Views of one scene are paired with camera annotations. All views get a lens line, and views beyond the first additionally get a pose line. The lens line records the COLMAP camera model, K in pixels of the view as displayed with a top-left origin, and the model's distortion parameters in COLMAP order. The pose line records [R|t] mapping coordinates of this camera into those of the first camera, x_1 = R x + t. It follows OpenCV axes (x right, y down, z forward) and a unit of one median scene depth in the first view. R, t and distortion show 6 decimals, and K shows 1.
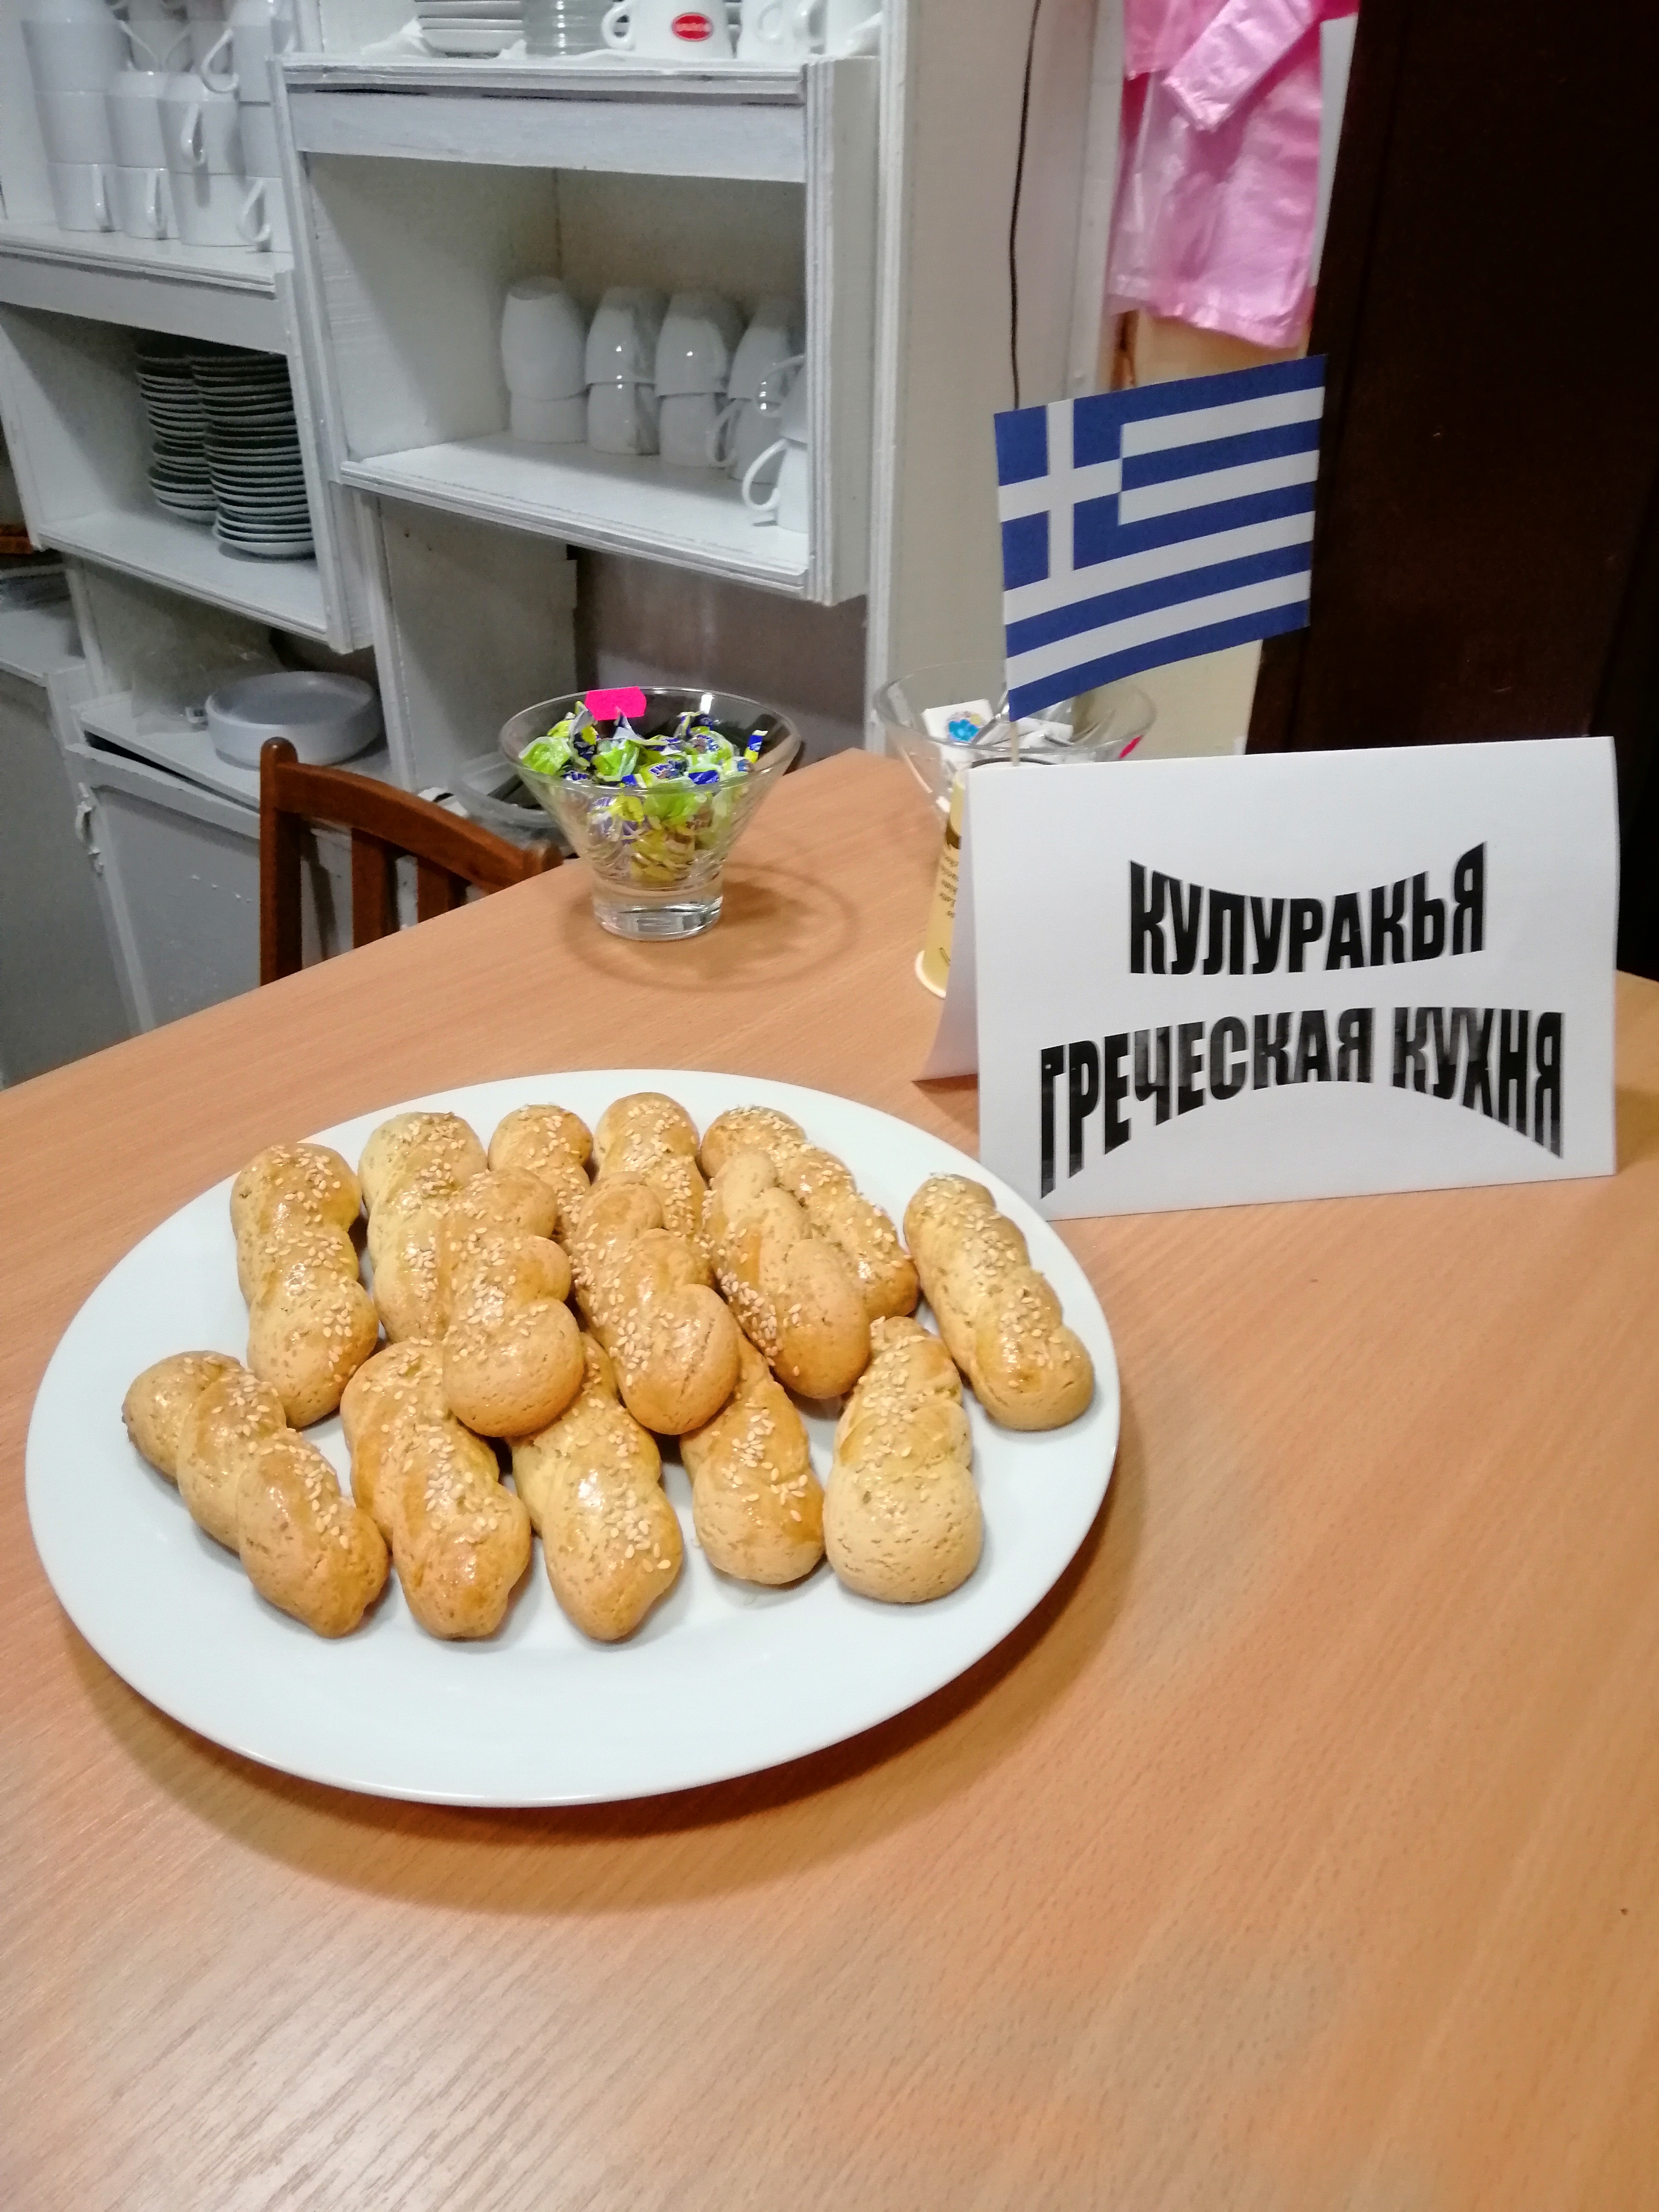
lens RADIAL K [[1710.8, 0, 817.1], [0, 1710.8, 1120.7], [0, 0, 1]] dist [0.091748, -0.115147]
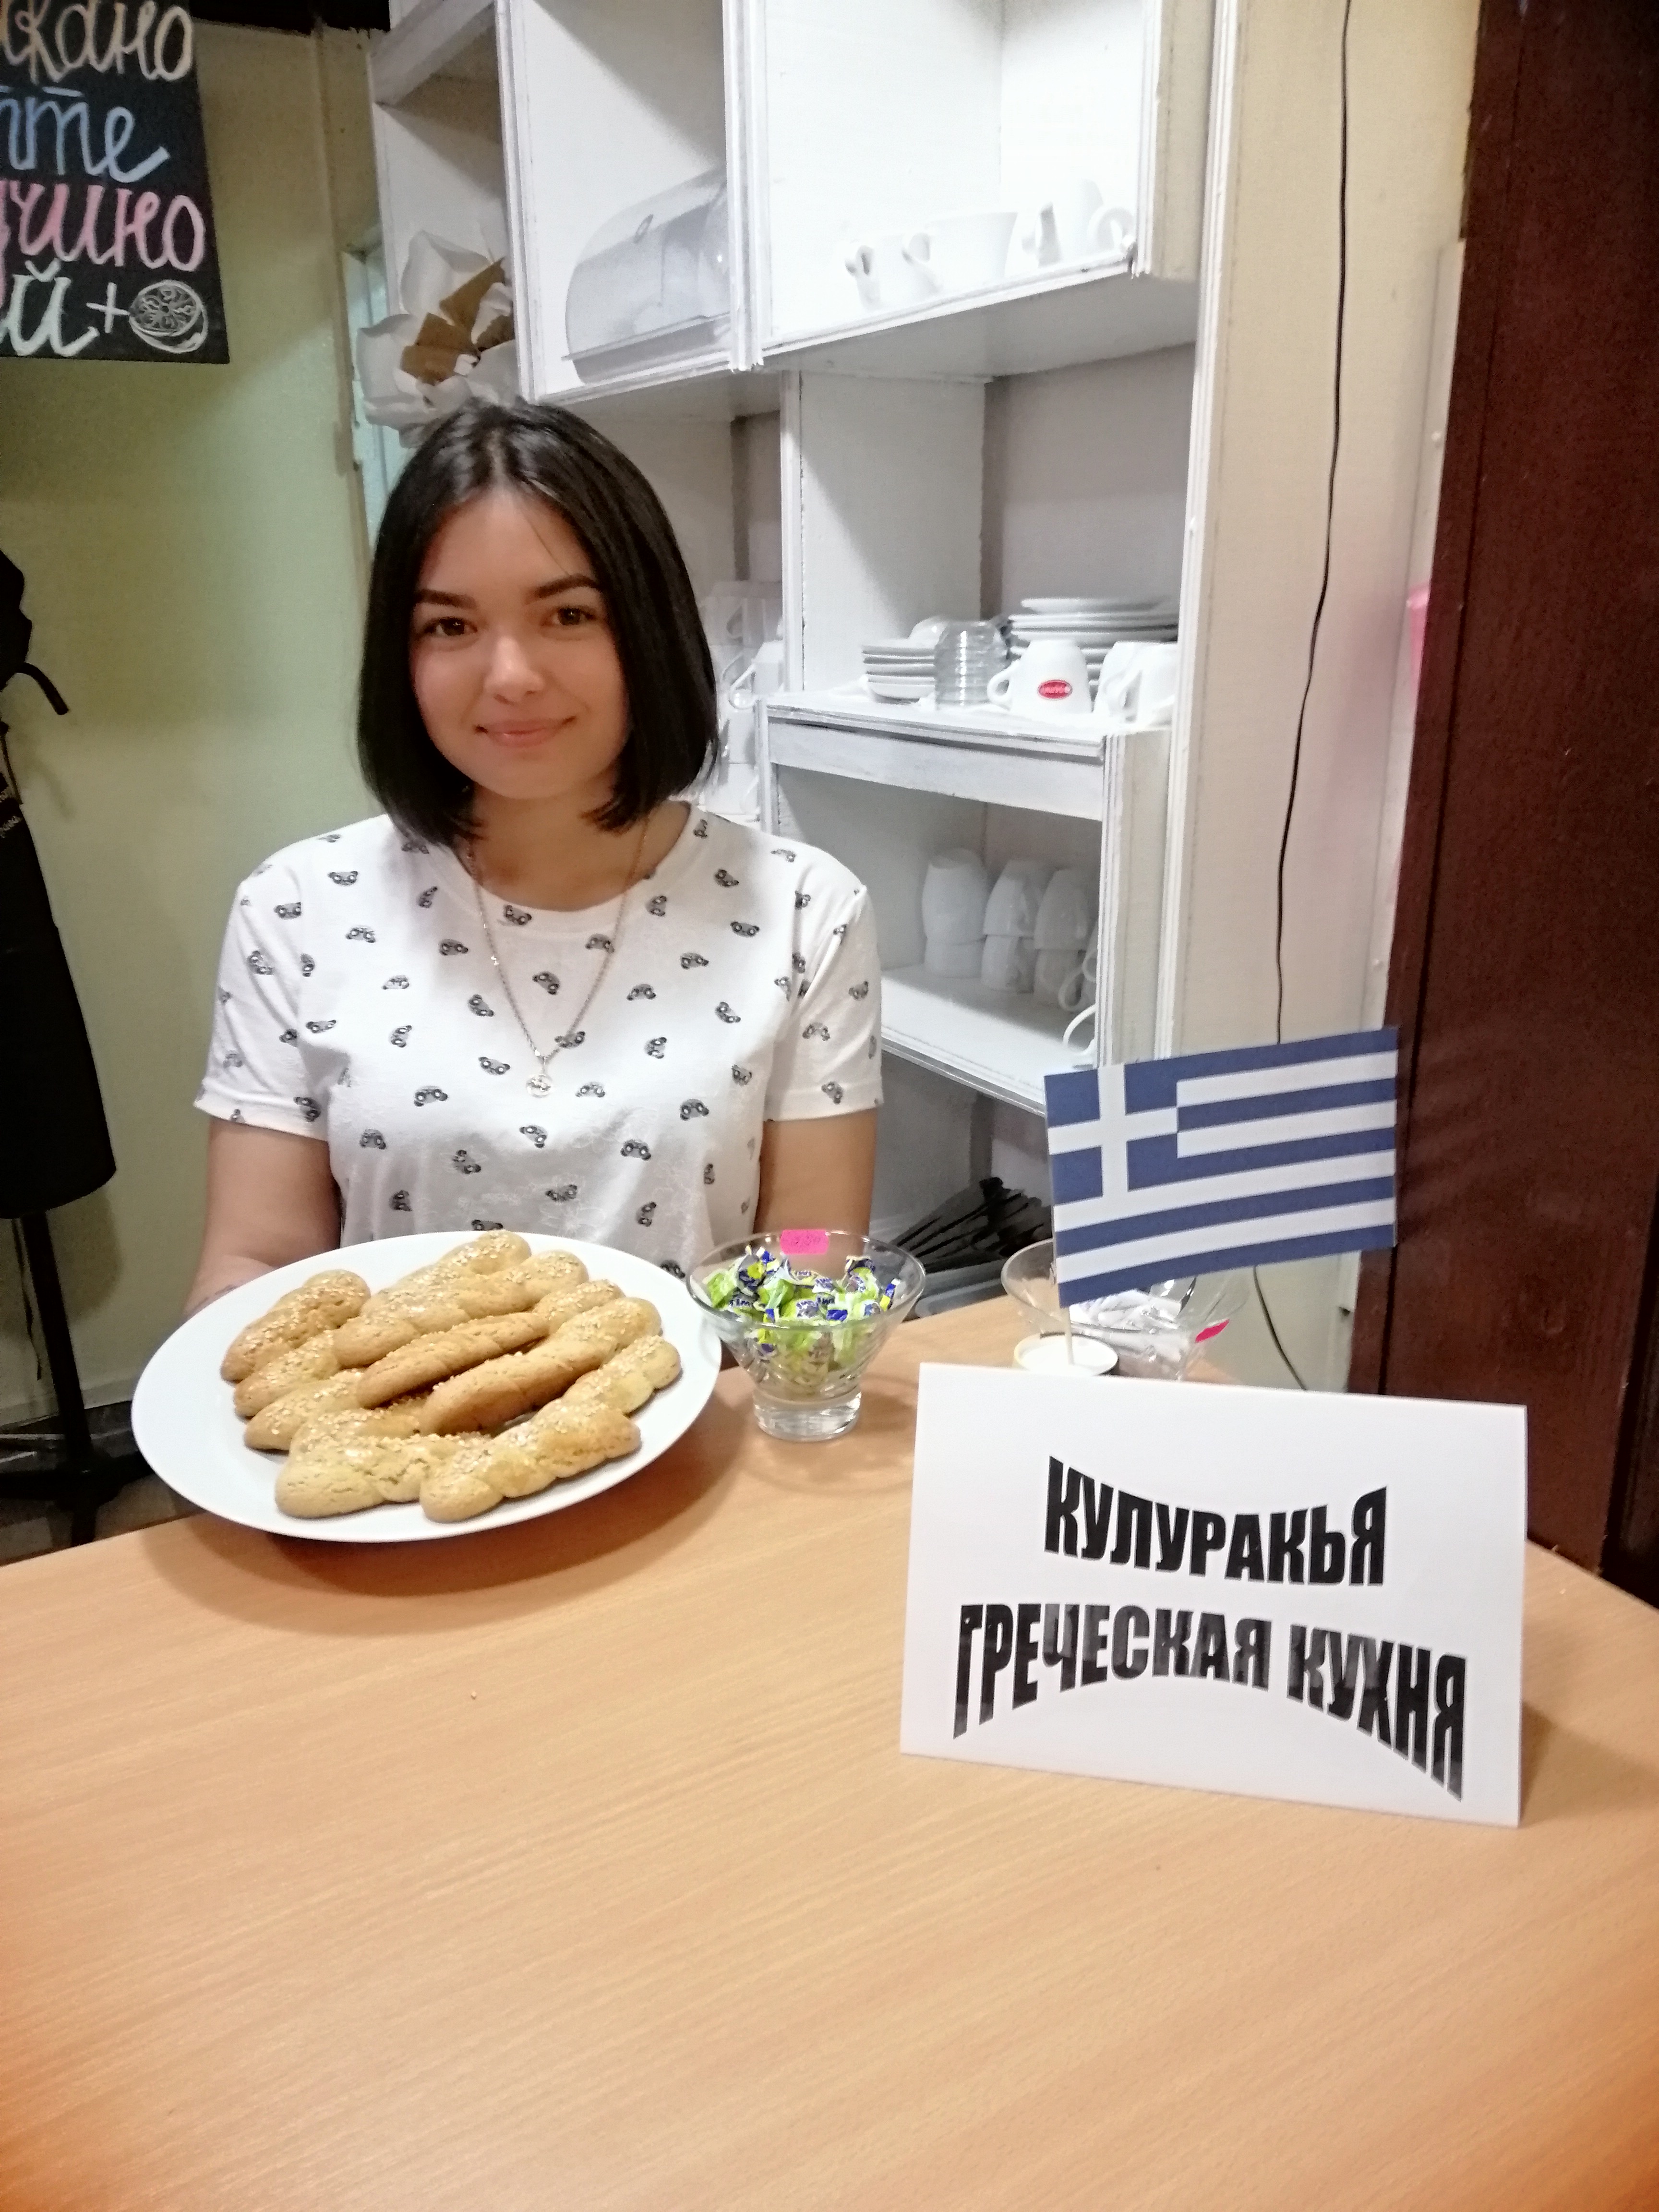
lens RADIAL K [[1710.8, 0, 817.1], [0, 1710.8, 1120.7], [0, 0, 1]] dist [0.091748, -0.115147]
pose [[0.939809, 0.085133, -0.330924, 0.379565], [-0.160479, 0.964981, -0.207503, -0.095594], [0.301670, 0.248120, 0.920561, -0.194321]]
